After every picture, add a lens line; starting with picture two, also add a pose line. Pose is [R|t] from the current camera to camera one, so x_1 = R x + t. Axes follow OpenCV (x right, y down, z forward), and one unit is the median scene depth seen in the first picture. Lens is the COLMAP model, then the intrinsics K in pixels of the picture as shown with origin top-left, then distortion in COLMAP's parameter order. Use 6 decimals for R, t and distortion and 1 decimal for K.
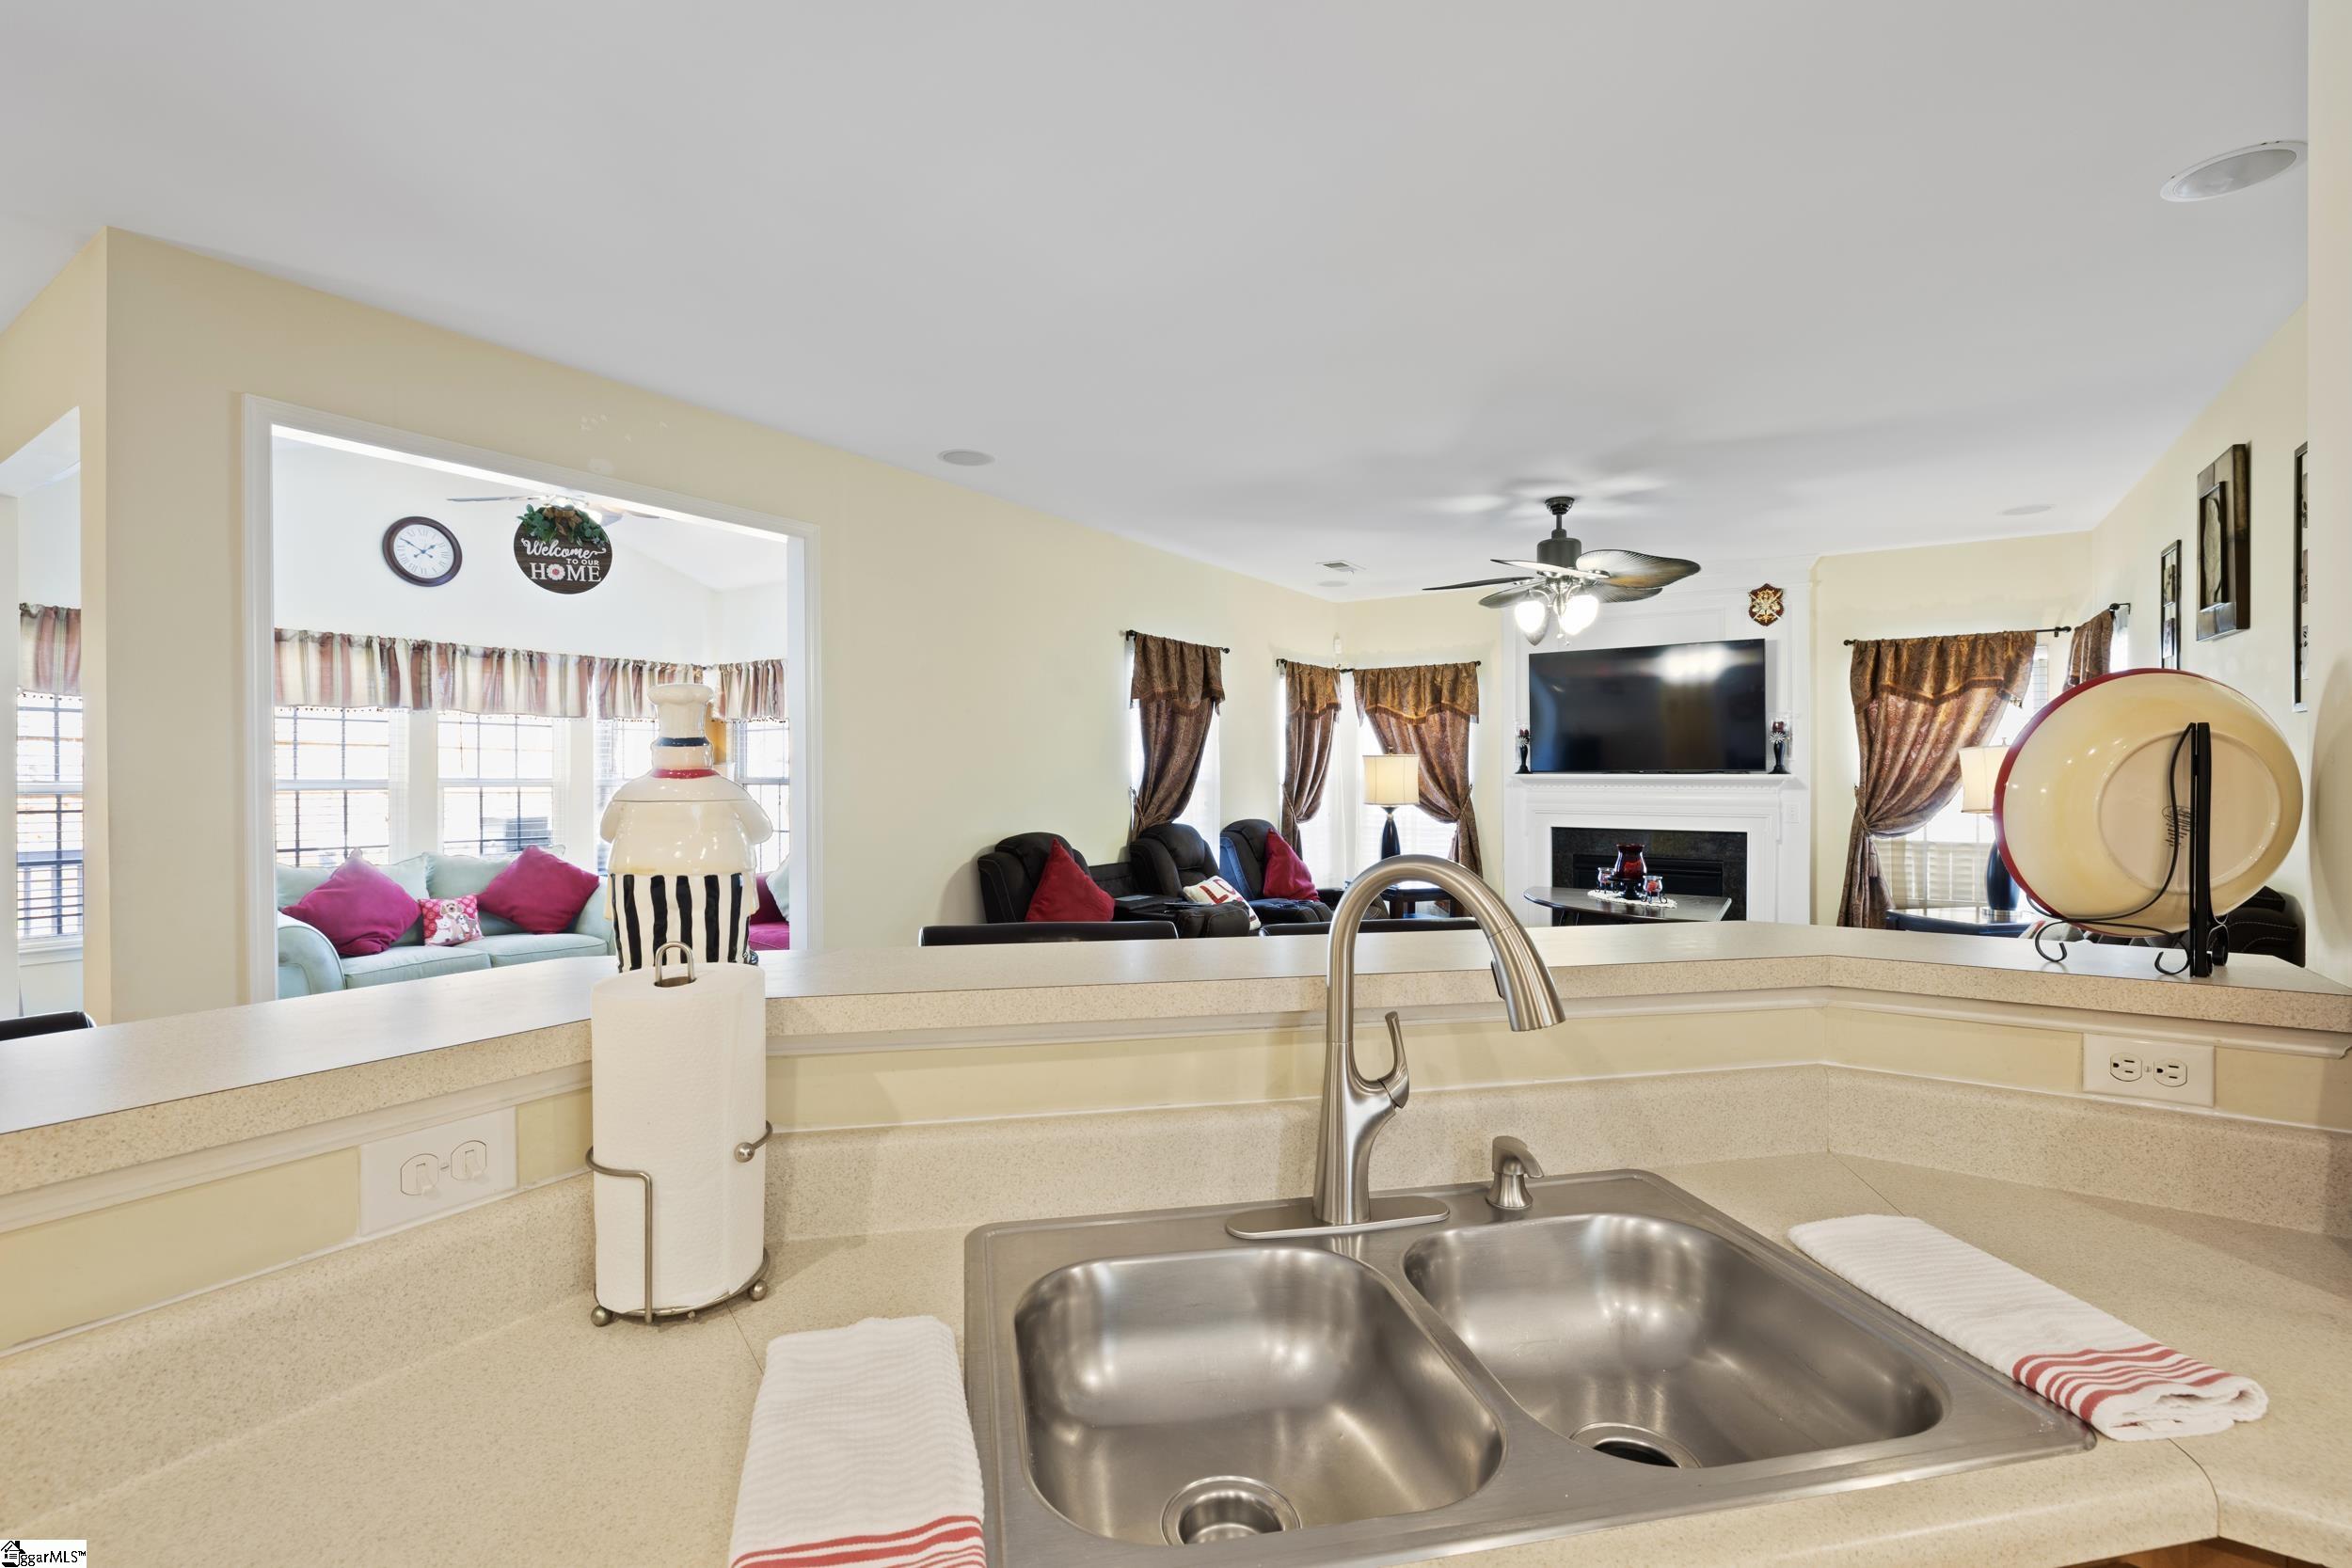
lens RADIAL K [[1065.1, 0, 1180.3], [0, 1065.1, 774.1], [0, 0, 1]] dist [-0.002336, 0.001546]
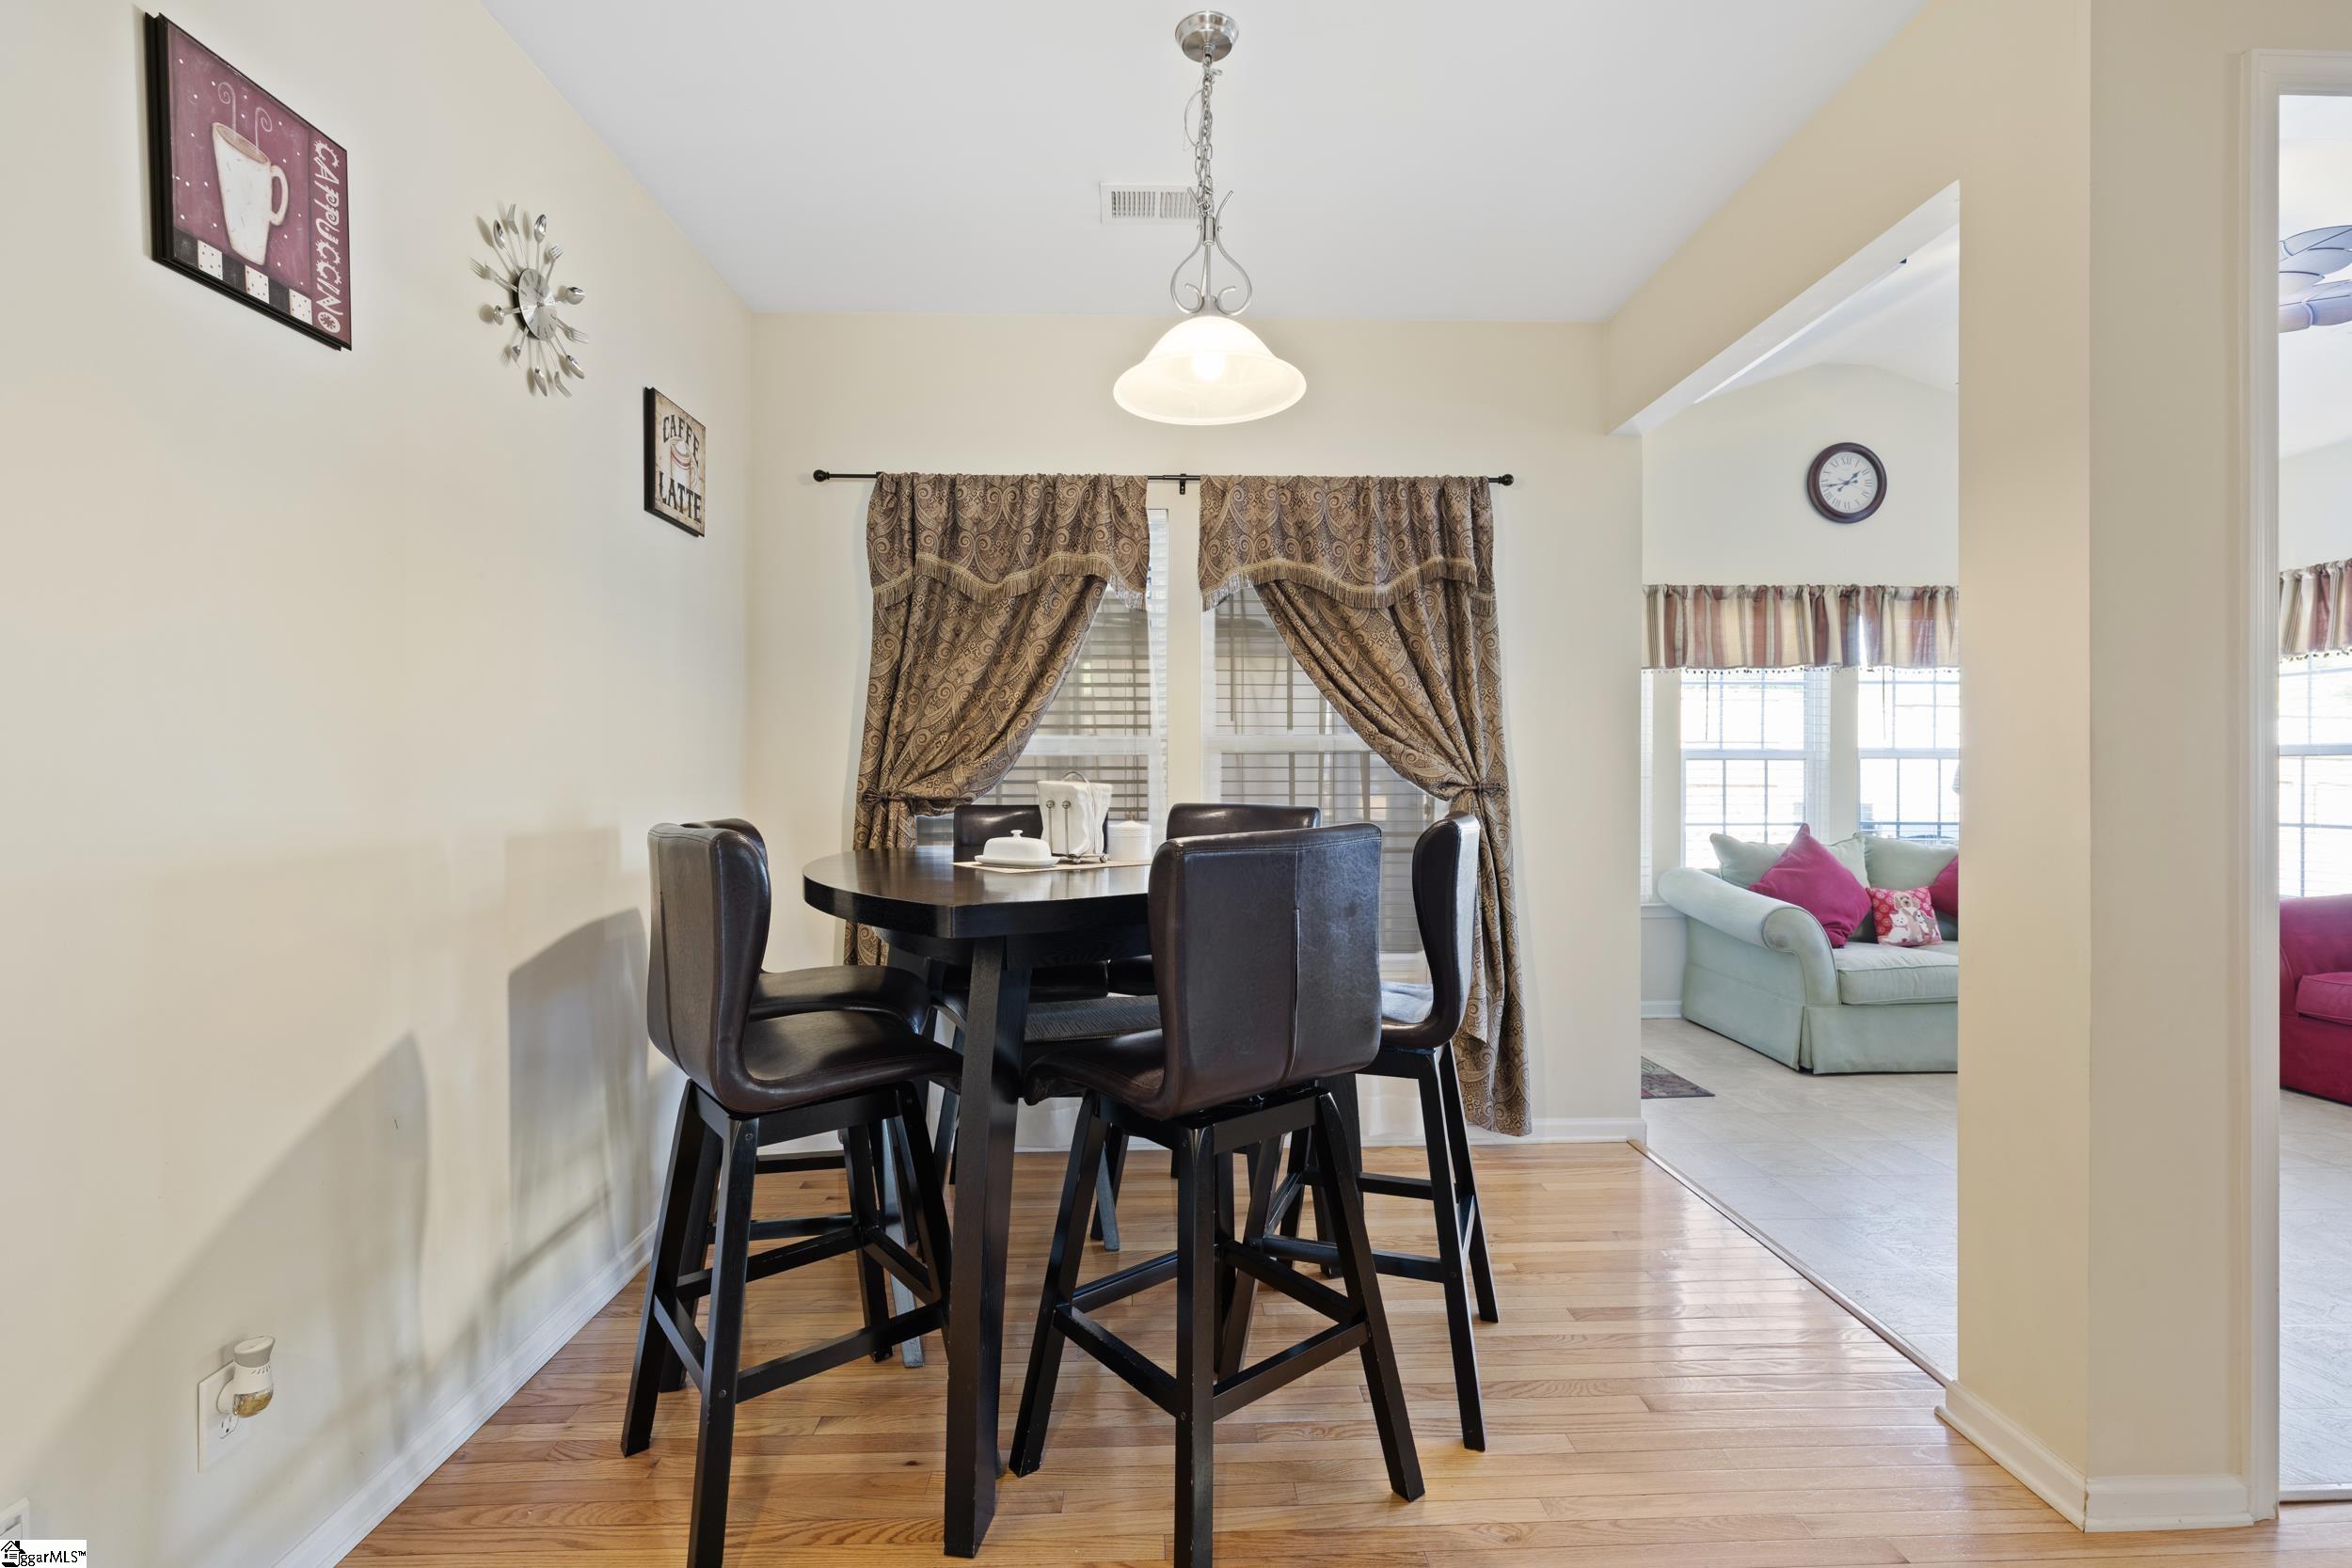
lens RADIAL K [[1065.1, 0, 1188.5], [0, 1065.1, 788.3], [0, 0, 1]] dist [-0.002336, 0.001546]
pose [[0.582805, 0.010512, -0.812544, -0.325531], [0.001657, 0.999899, 0.014124, 0.024574], [0.812610, -0.009578, 0.582729, 0.067468]]
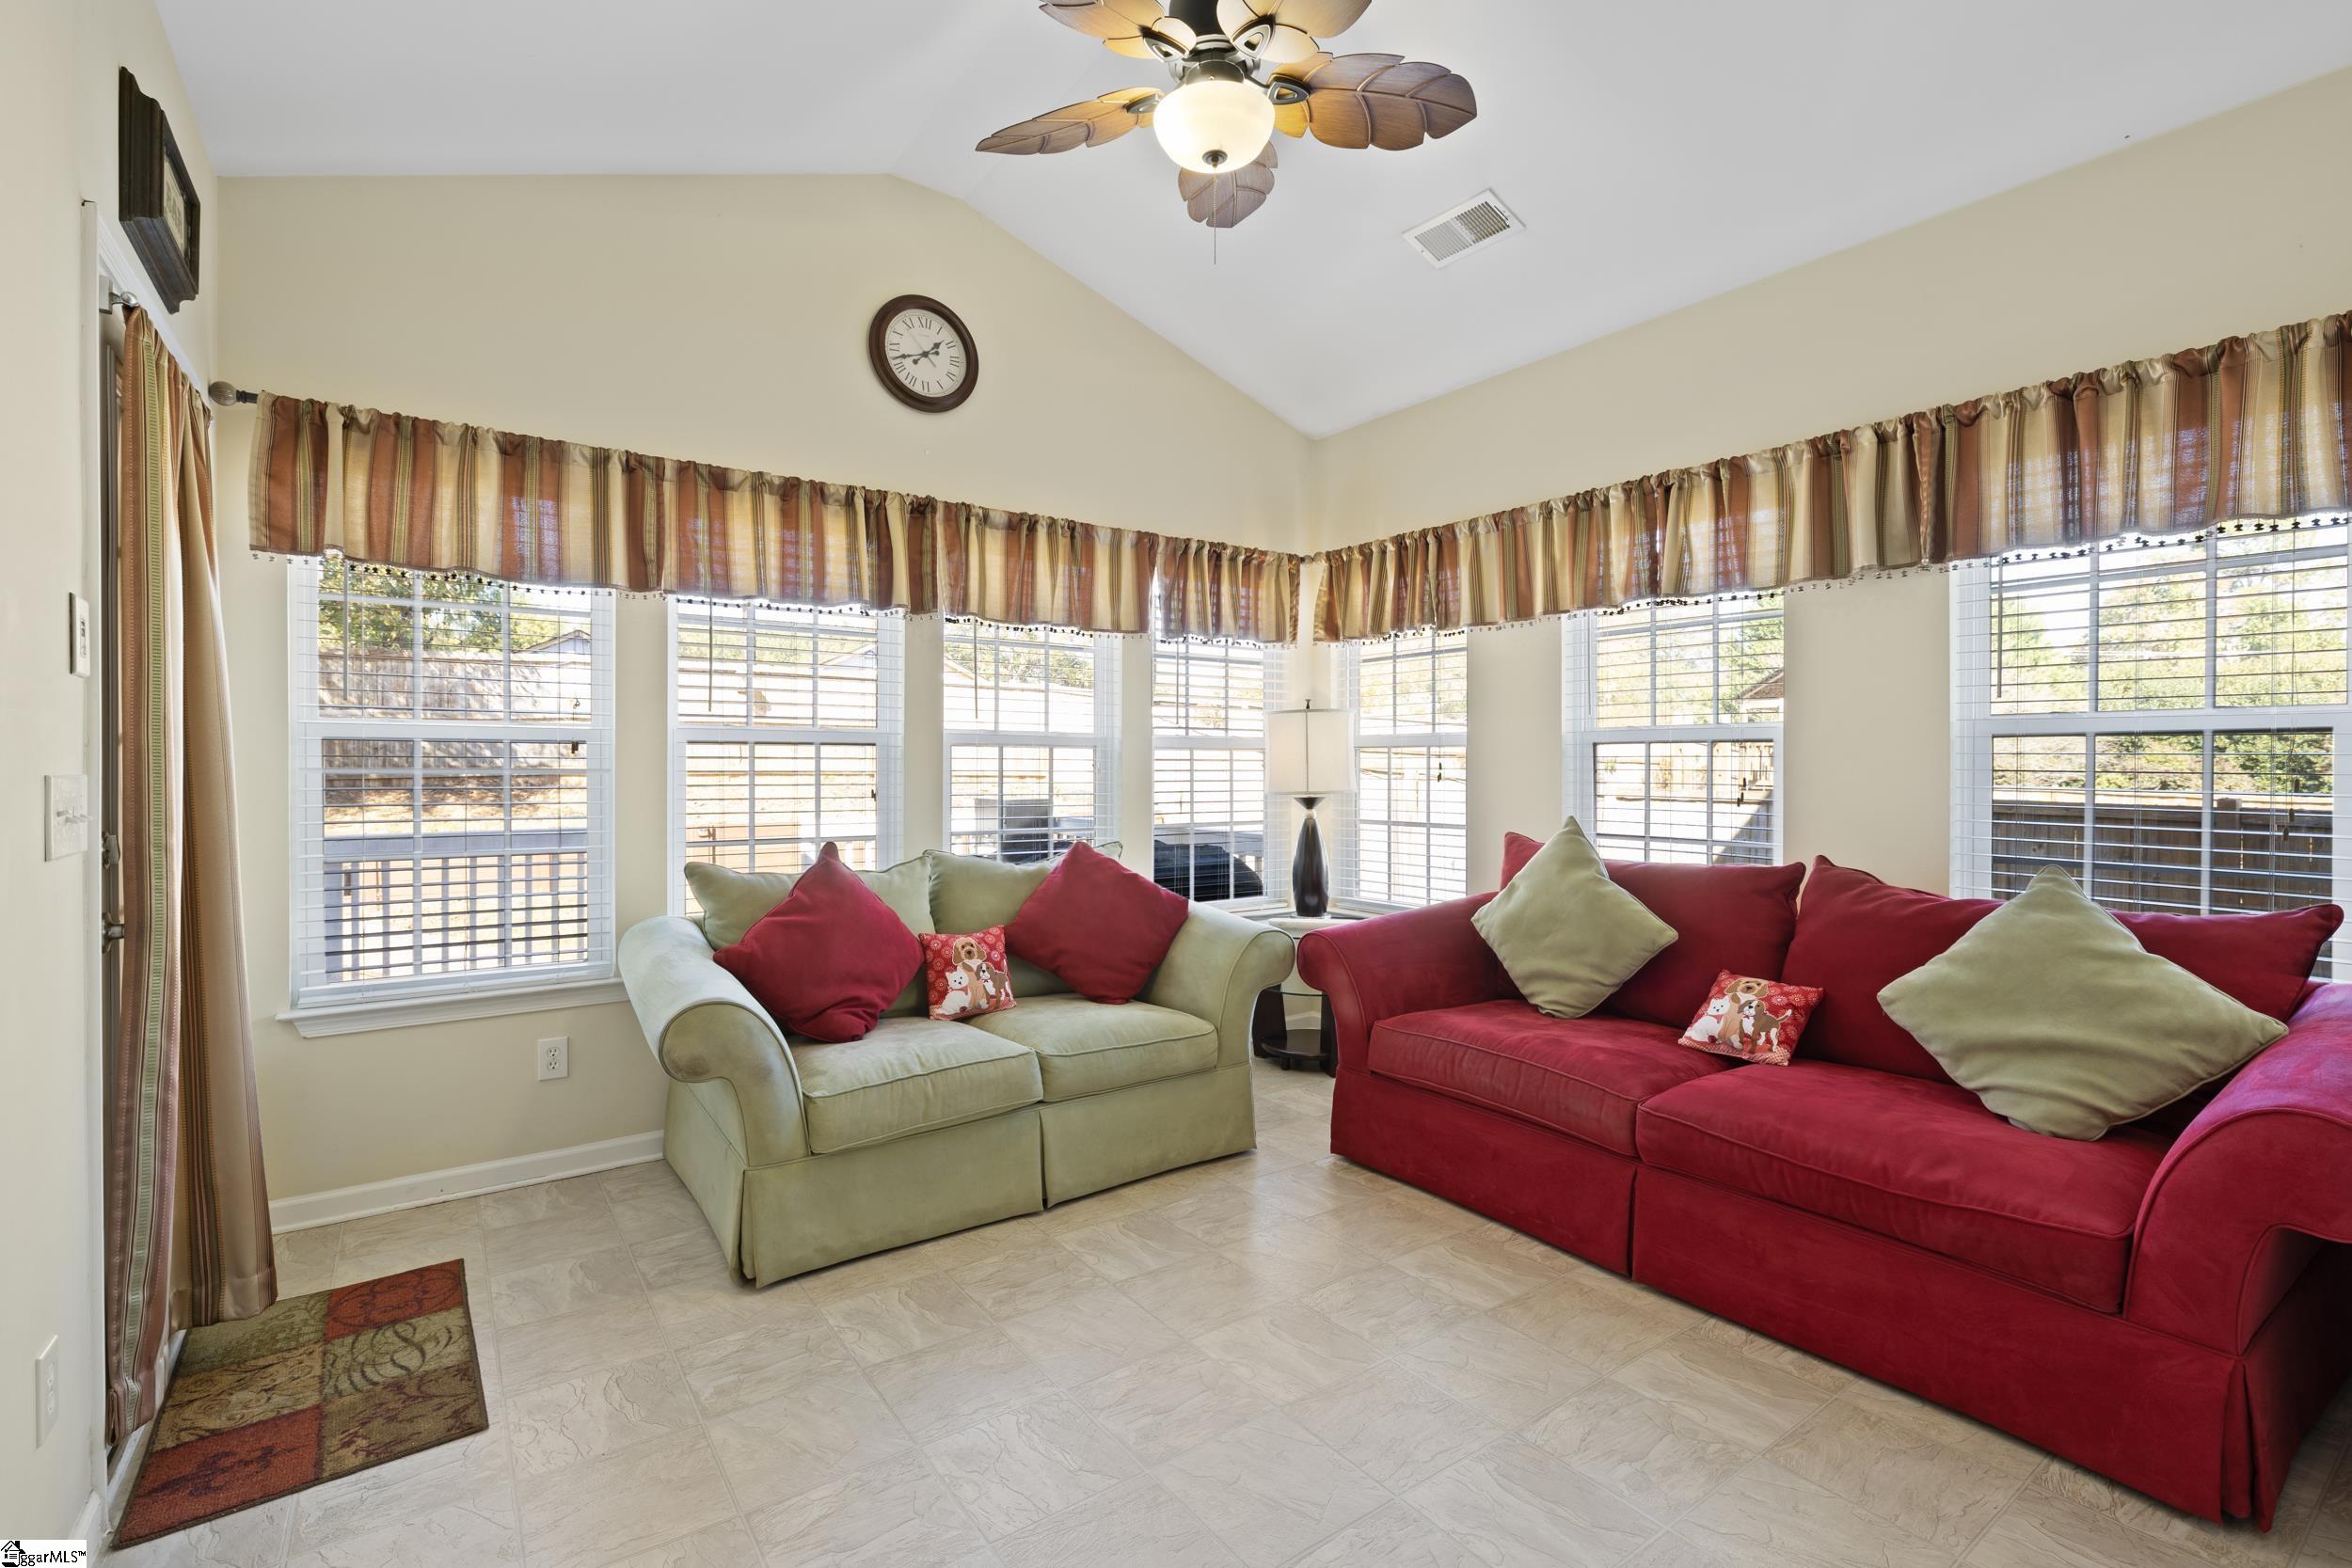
lens RADIAL K [[1065.1, 0, 1179.1], [0, 1065.1, 775.5], [0, 0, 1]] dist [-0.002336, 0.001546]
pose [[0.933600, 0.009532, -0.358190, -0.360932], [-0.005048, 0.999897, 0.013451, 0.022838], [0.358281, -0.010749, 0.933552, 0.488612]]
